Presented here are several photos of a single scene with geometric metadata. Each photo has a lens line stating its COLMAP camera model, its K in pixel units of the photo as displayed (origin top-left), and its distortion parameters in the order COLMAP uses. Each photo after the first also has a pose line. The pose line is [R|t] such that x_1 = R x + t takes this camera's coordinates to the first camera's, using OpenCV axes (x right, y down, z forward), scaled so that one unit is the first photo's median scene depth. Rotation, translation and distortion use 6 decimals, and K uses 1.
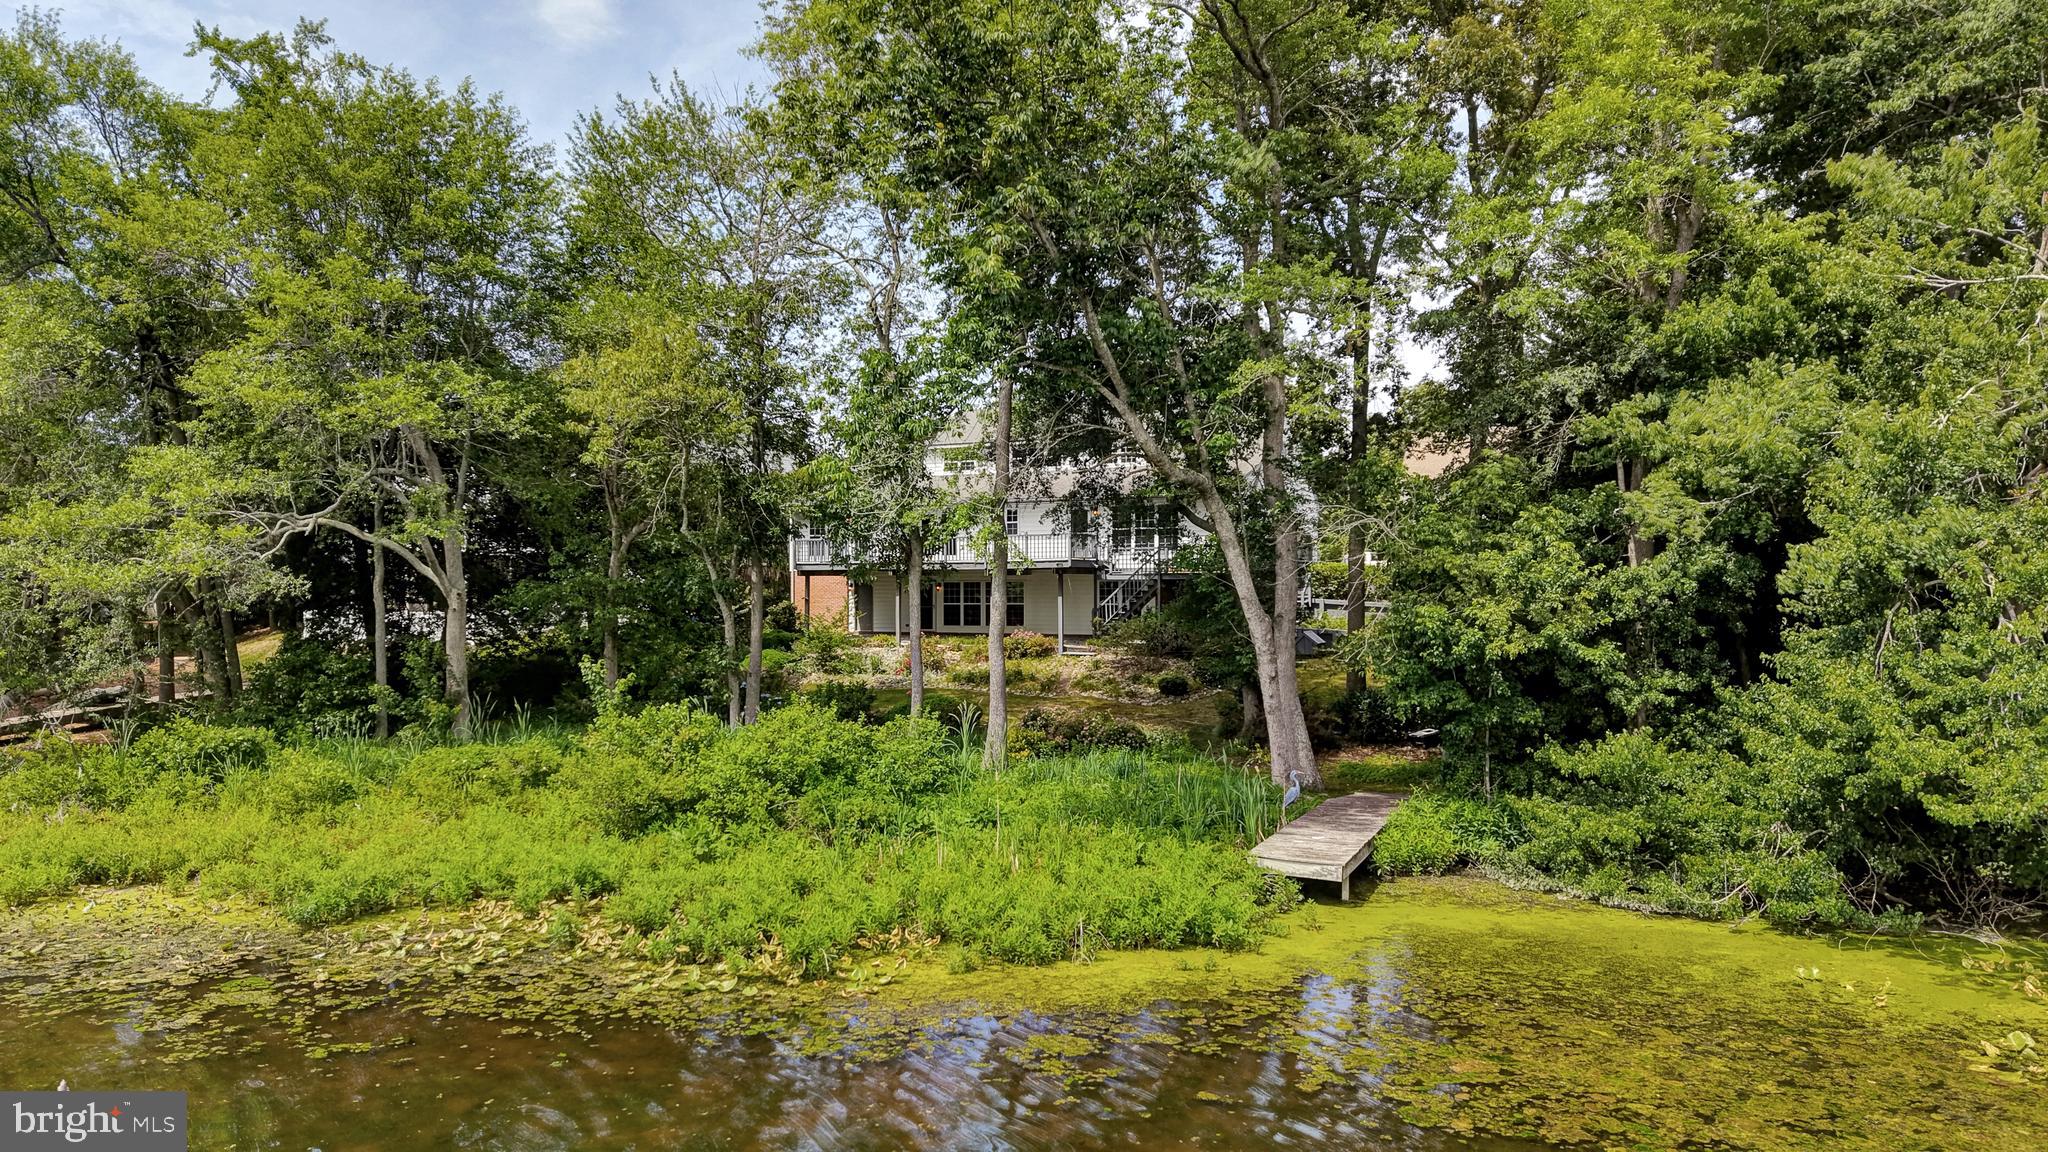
lens RADIAL K [[1374.1, 0, 1022.1], [0, 1374.1, 577.8], [0, 0, 1]] dist [0.044399, -0.056176]
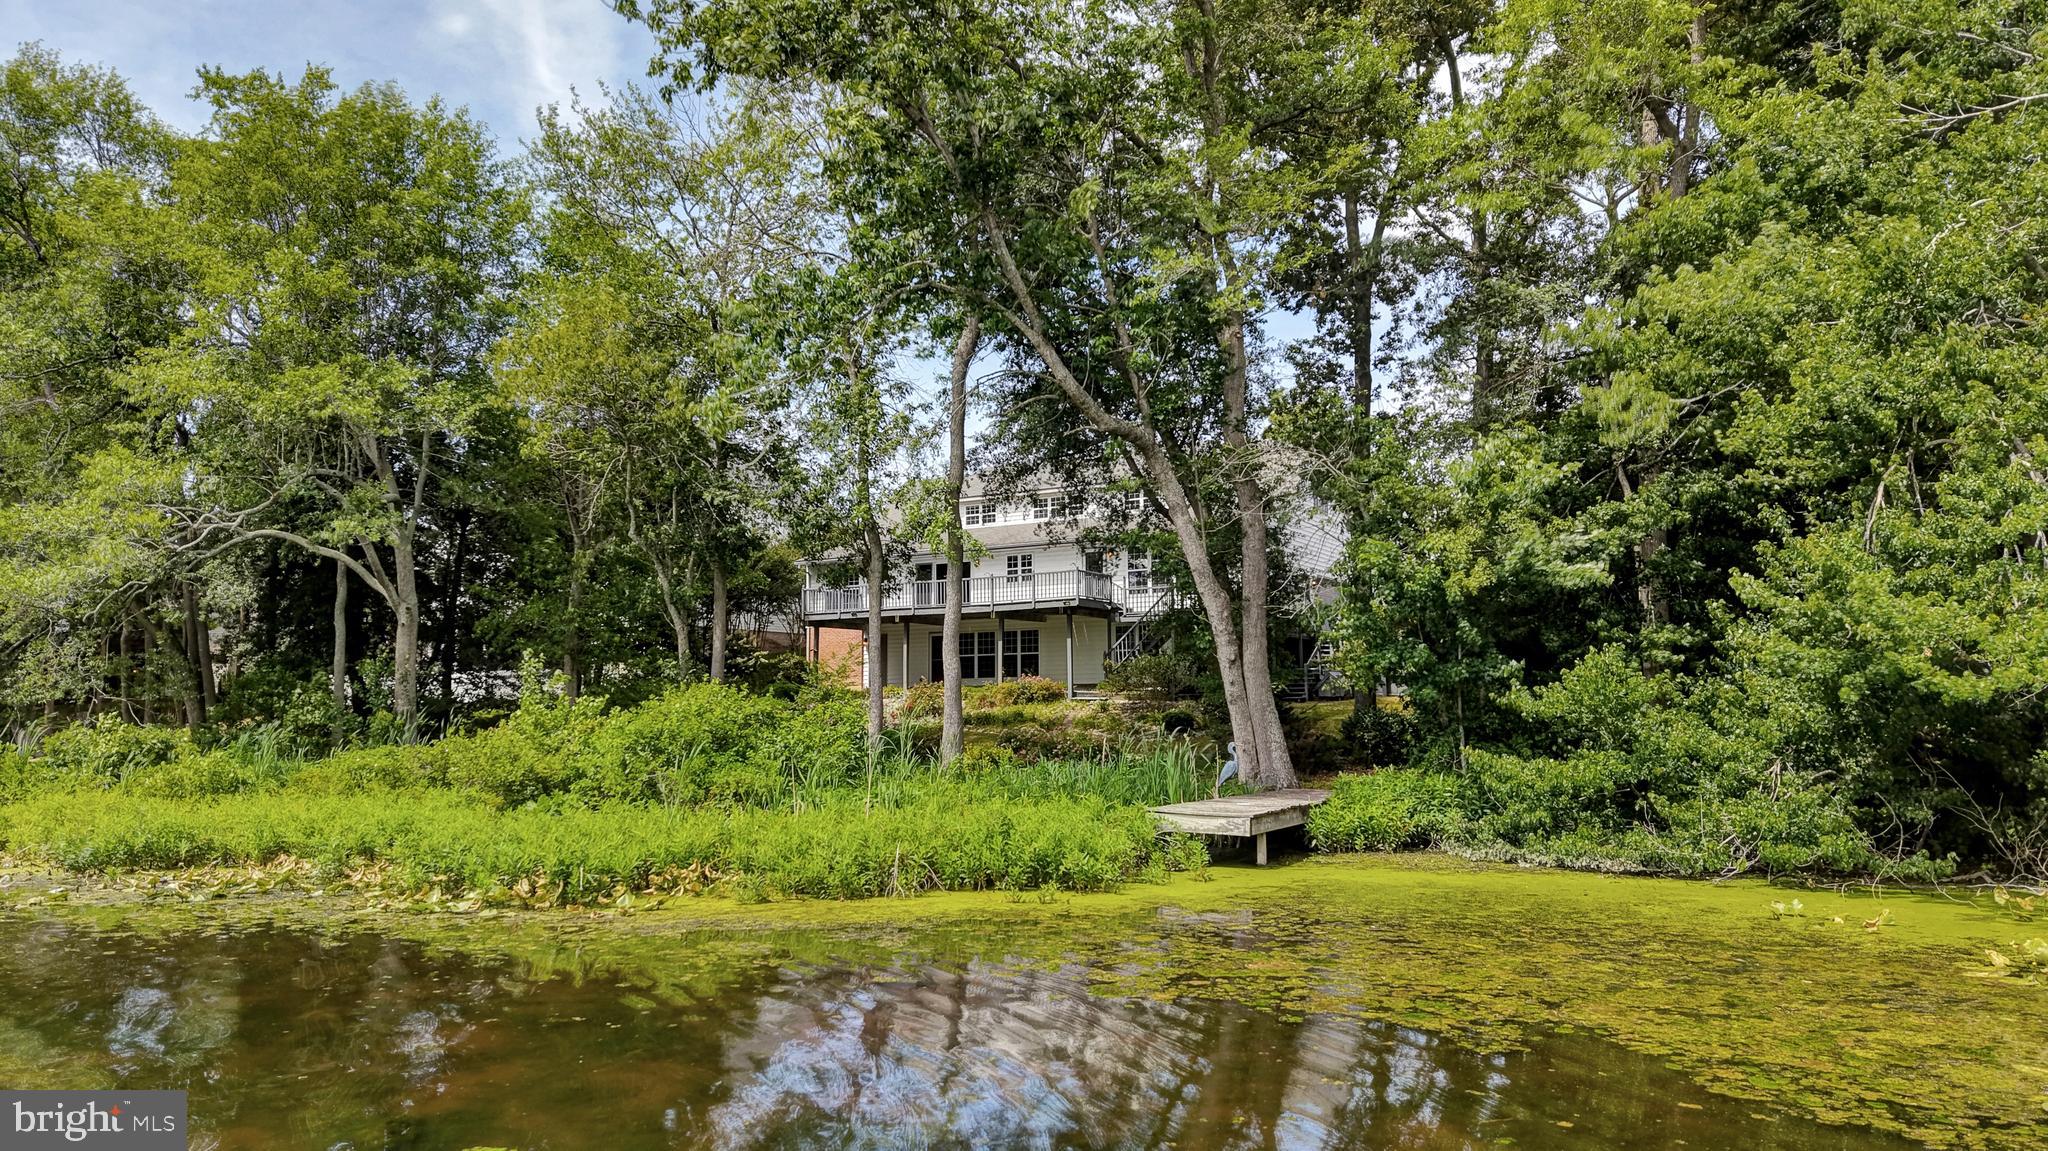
lens RADIAL K [[1374.1, 0, 1023.8], [0, 1374.1, 575.9], [0, 0, 1]] dist [0.044399, -0.056176]
pose [[0.996752, -0.011183, -0.079750, 0.098066], [0.003196, 0.995024, -0.099585, 0.087973], [0.080467, 0.099006, 0.991828, 0.080749]]
